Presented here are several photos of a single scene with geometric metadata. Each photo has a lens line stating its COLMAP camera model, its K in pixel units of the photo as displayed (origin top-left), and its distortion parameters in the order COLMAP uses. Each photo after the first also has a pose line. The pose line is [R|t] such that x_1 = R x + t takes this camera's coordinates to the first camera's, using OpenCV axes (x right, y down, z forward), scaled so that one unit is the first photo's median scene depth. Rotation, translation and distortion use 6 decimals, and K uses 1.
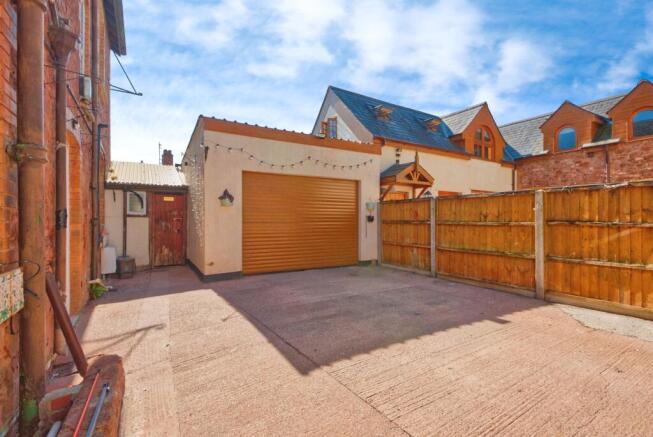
lens RADIAL K [[299.4, 0, 327.9], [0, 299.4, 217.9], [0, 0, 1]] dist [0.002876, -0.000442]
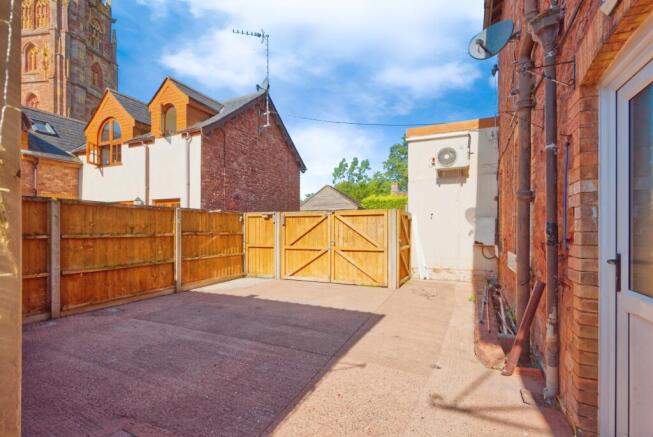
lens RADIAL K [[299.4, 0, 328.7], [0, 299.4, 225.3], [0, 0, 1]] dist [0.002876, -0.000442]
pose [[-0.541392, 0.009152, 0.840720, -0.699352], [-0.002947, 0.999914, -0.012783, -0.004418], [-0.840765, -0.009399, -0.541318, 1.101447]]
